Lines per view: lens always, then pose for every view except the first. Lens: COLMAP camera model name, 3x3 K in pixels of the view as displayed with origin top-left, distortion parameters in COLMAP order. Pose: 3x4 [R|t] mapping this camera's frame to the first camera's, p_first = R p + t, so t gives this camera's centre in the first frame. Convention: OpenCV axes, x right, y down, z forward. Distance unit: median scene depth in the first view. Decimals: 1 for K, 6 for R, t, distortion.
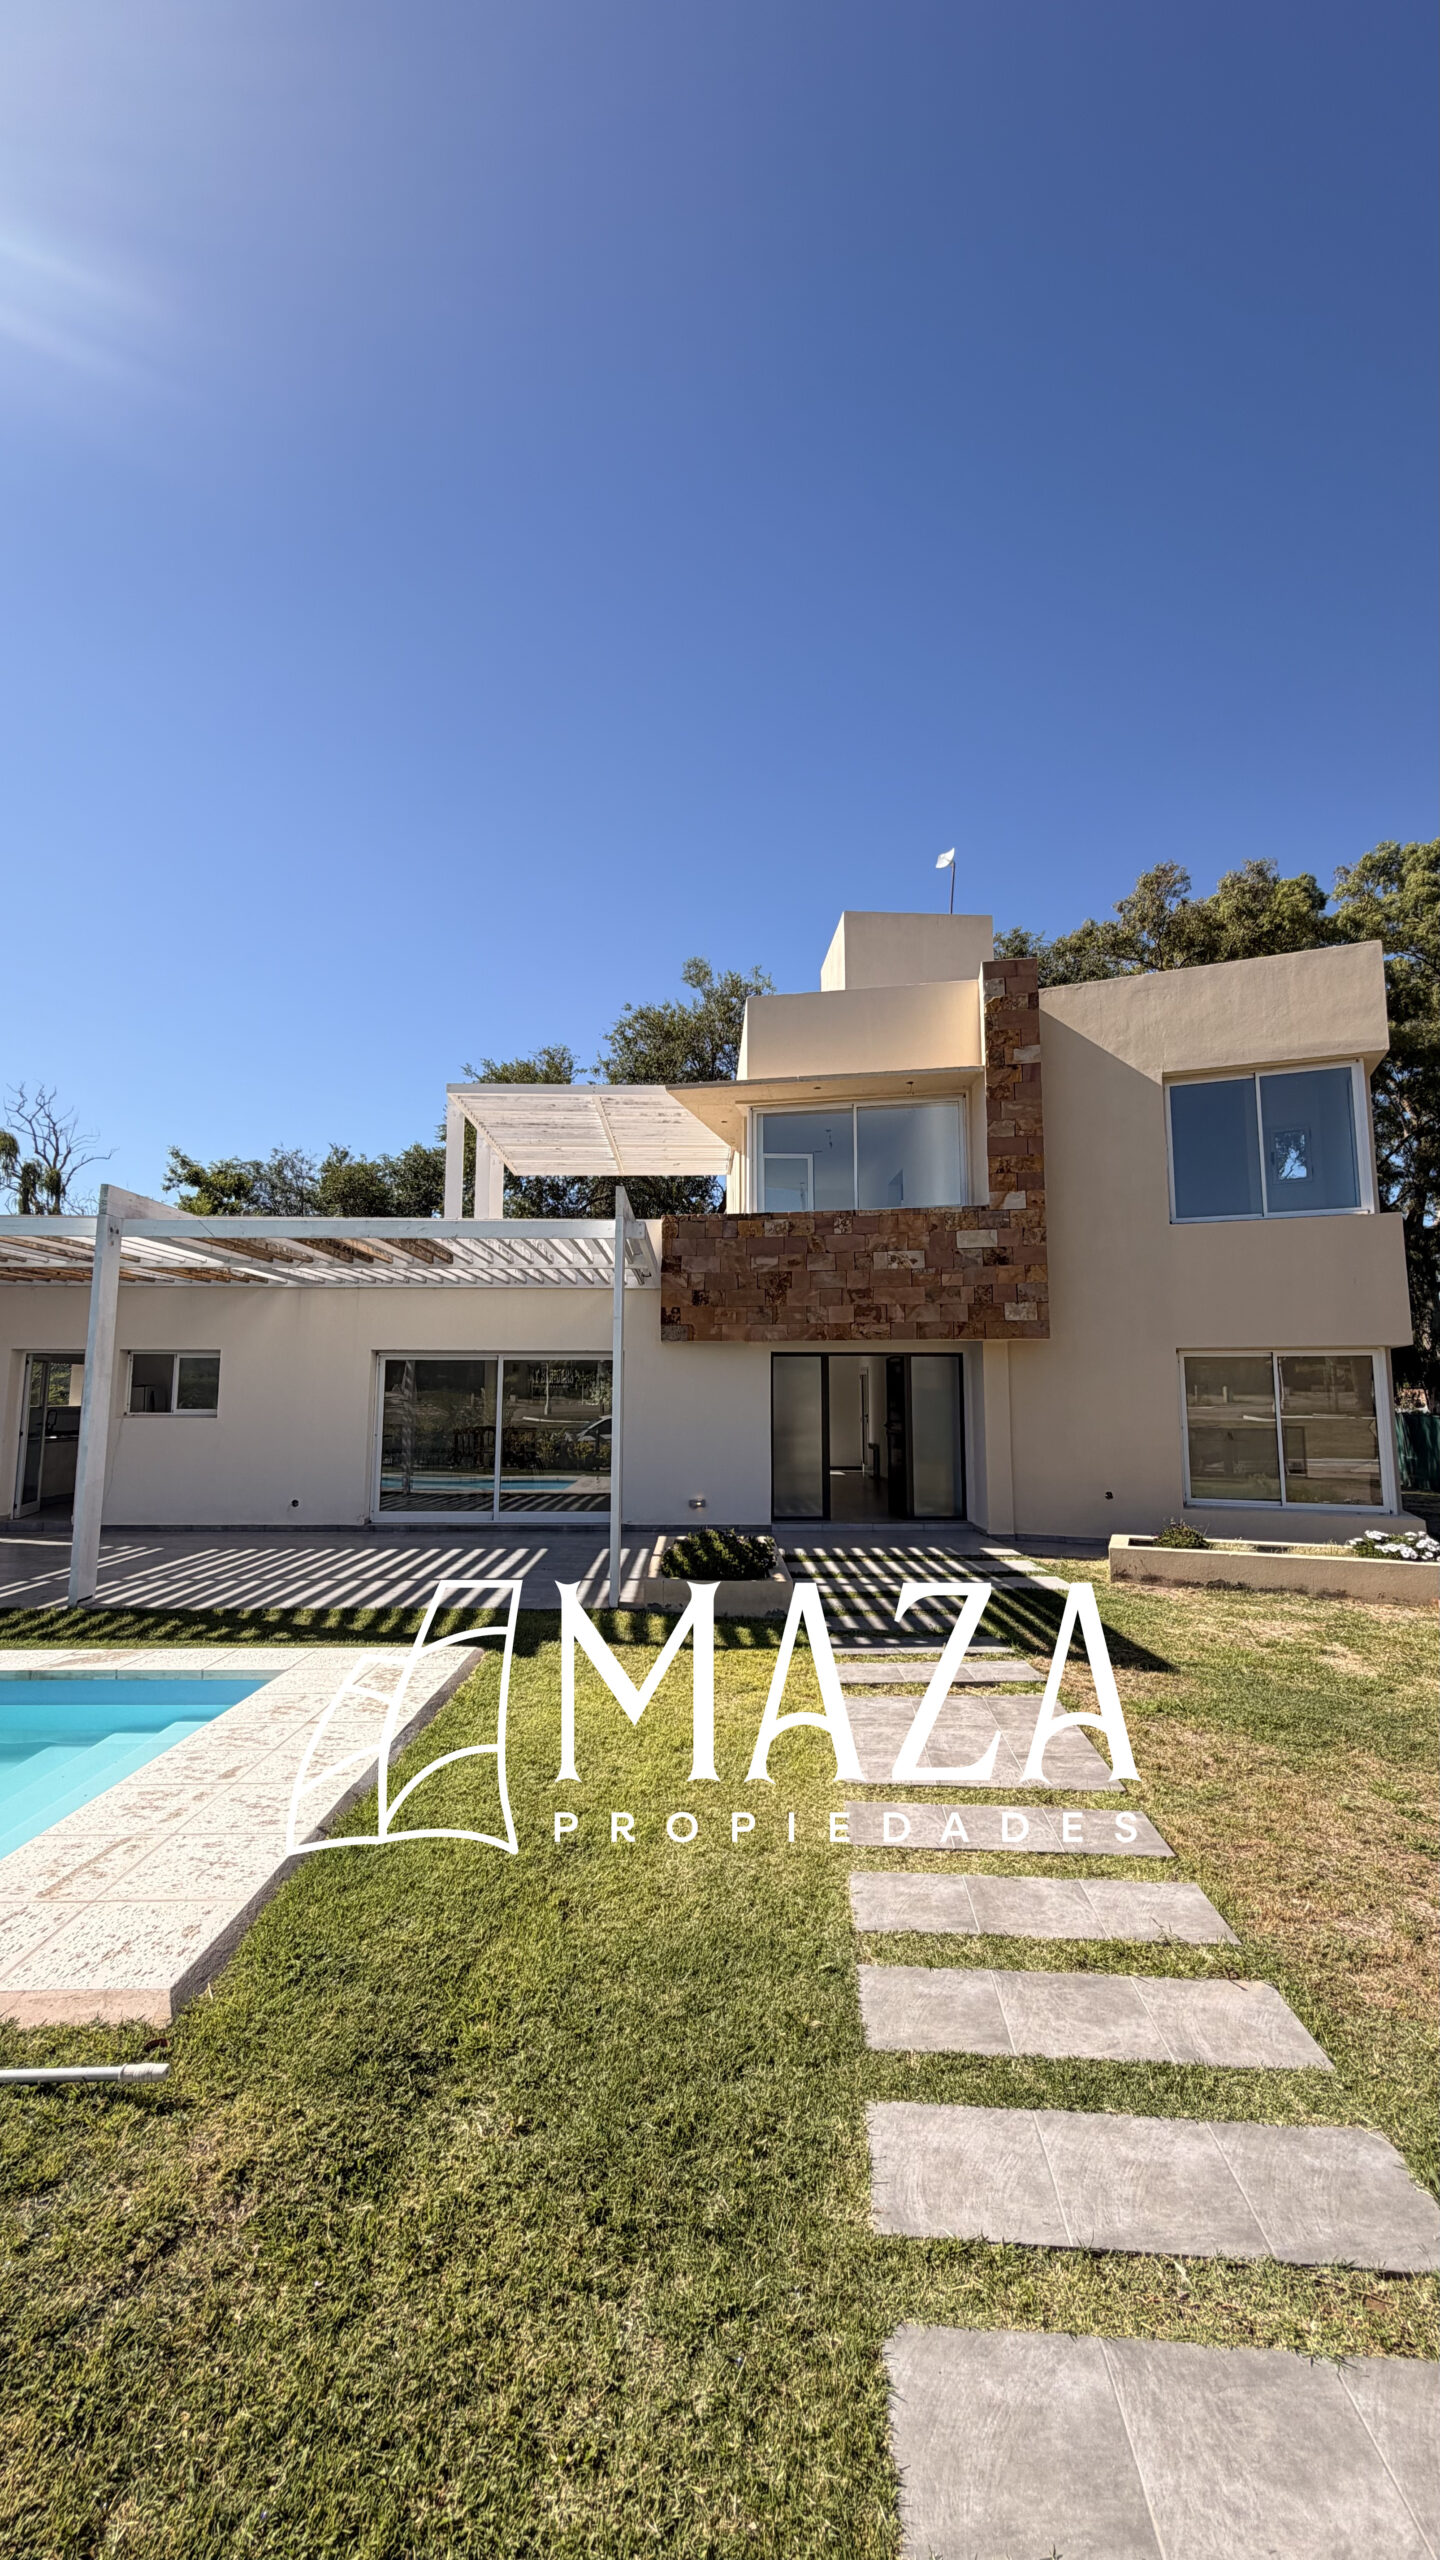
lens RADIAL K [[1036.0, 0, 718.5], [0, 1036.0, 1257.6], [0, 0, 1]] dist [0.000289, 0.000161]
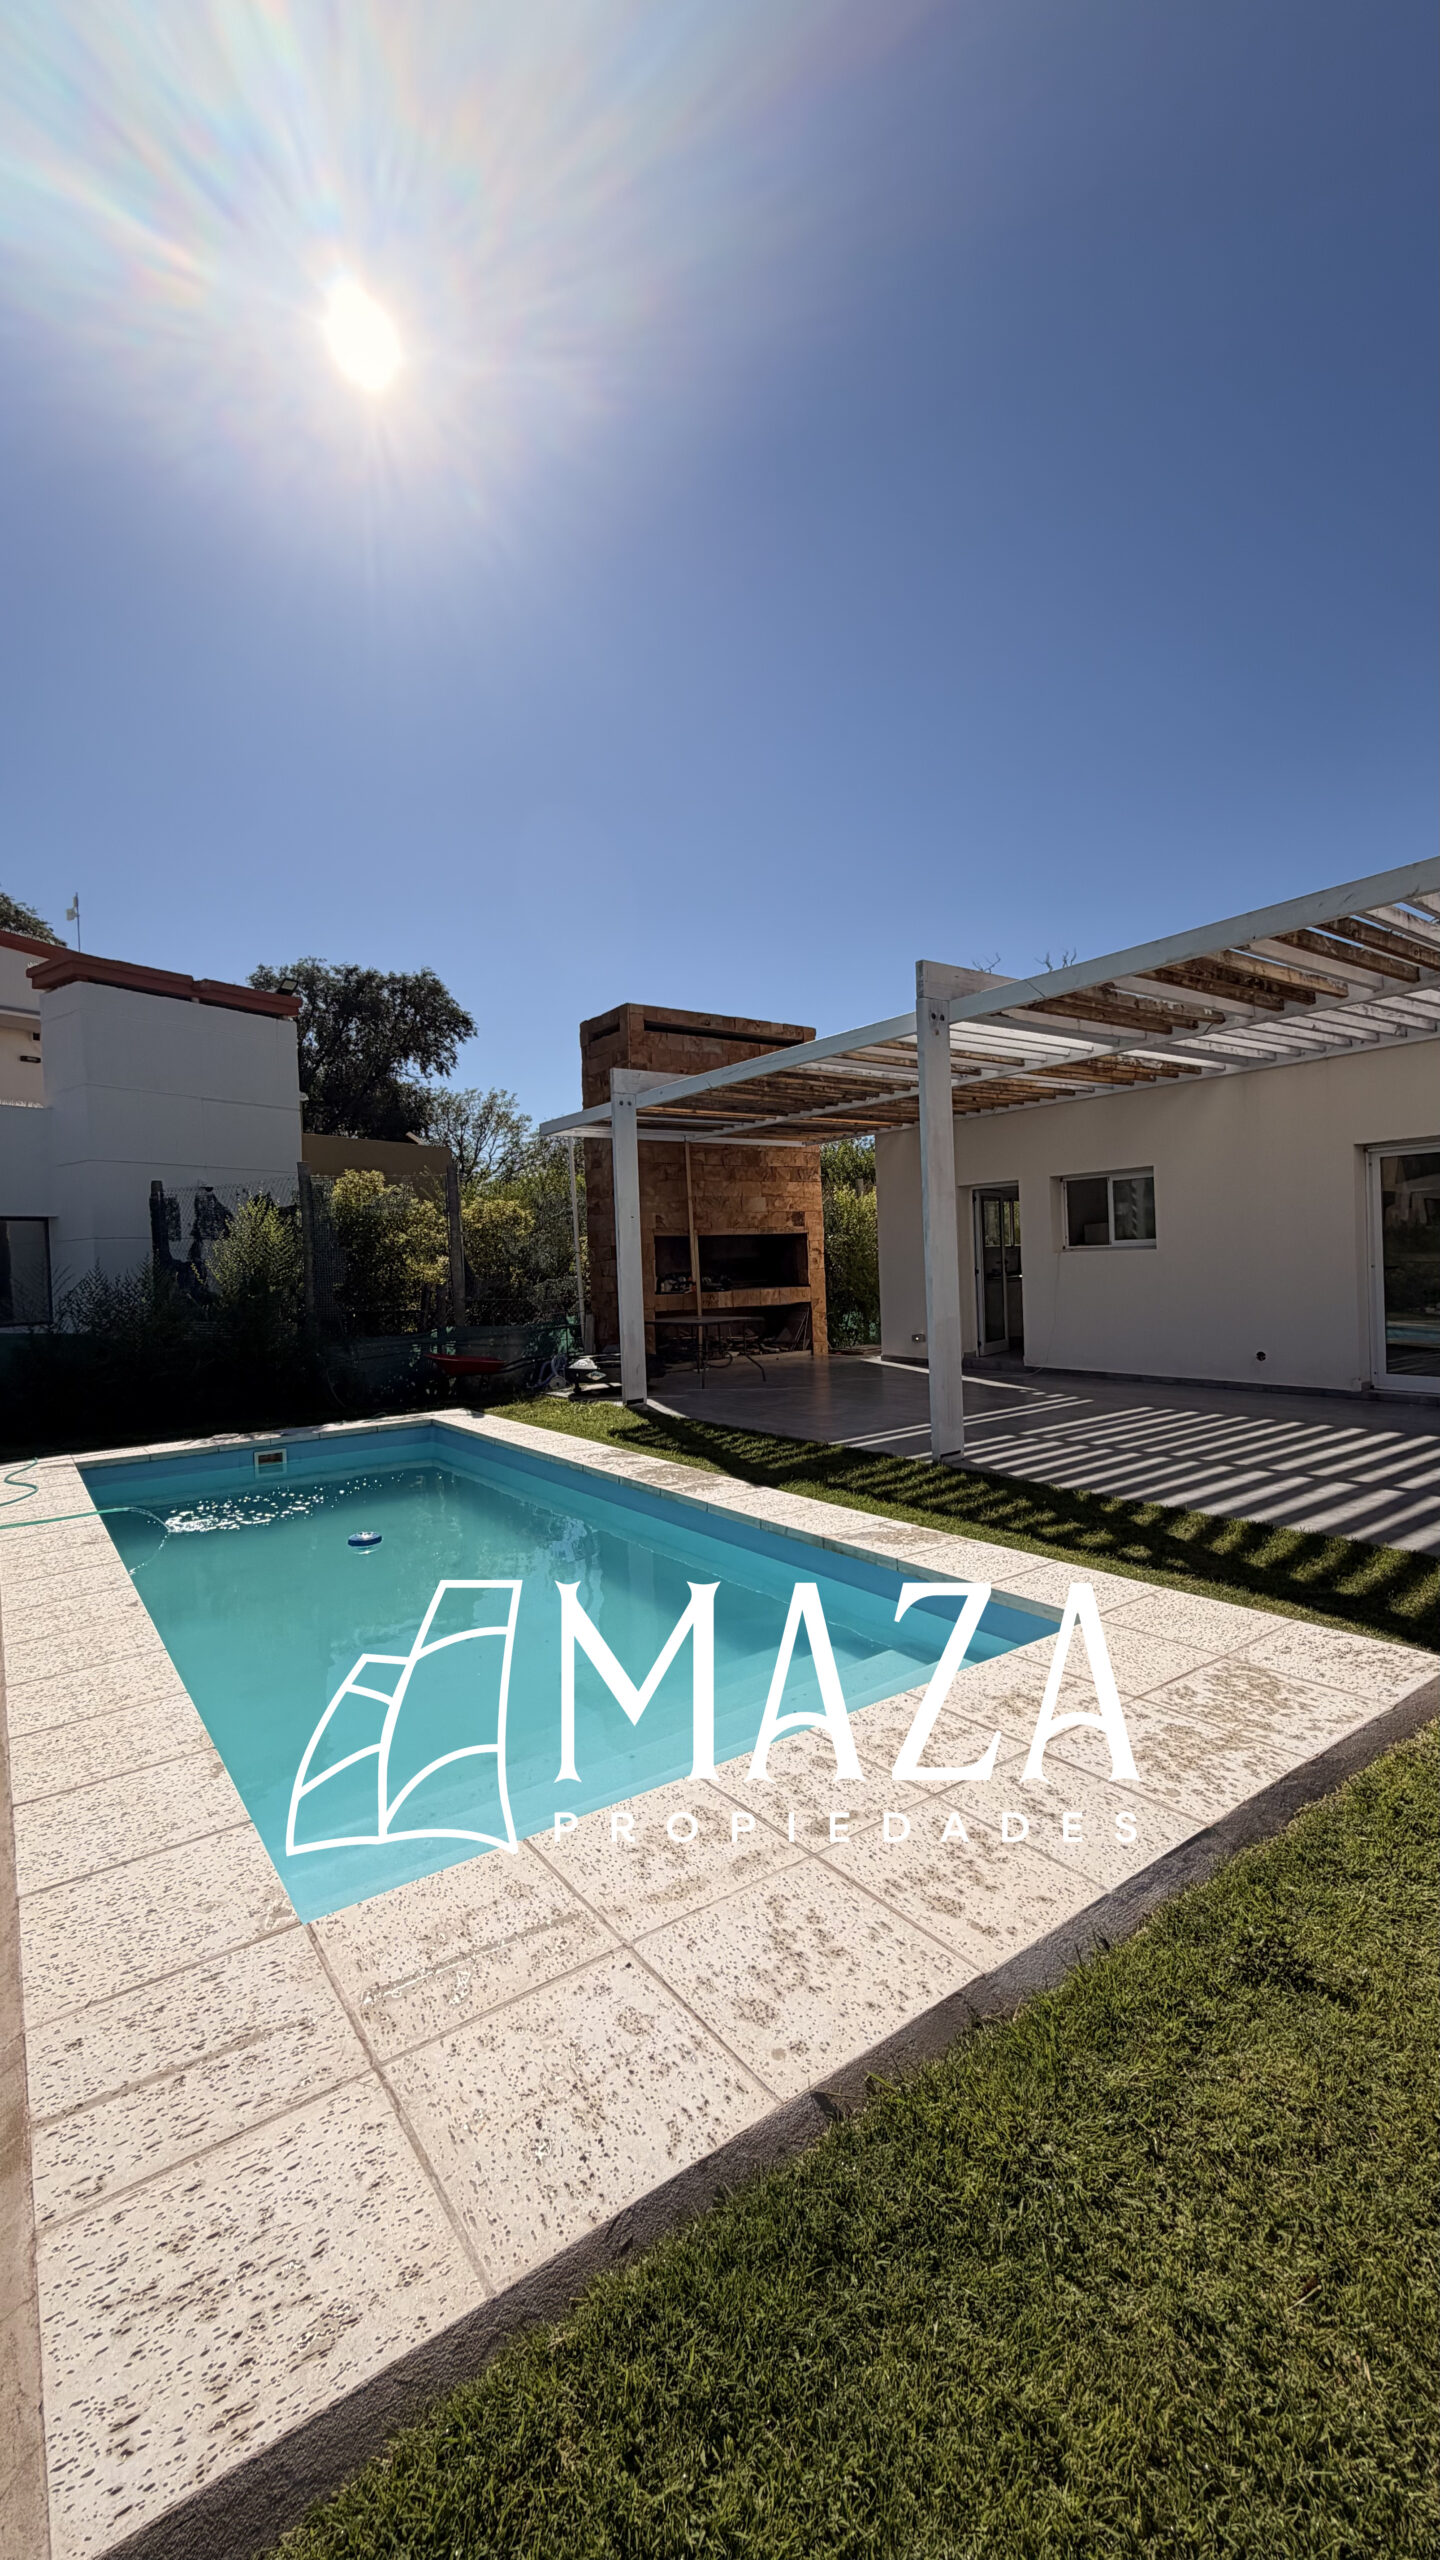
lens RADIAL K [[1022.7, 0, 717.2], [0, 1022.7, 1271.1], [0, 0, 1]] dist [-0.000736, 0.000426]
pose [[0.565461, -0.014595, -0.824646, -0.017780], [0.144999, 0.986030, 0.081975, 0.061563], [0.811929, -0.165926, 0.559678, 0.292643]]
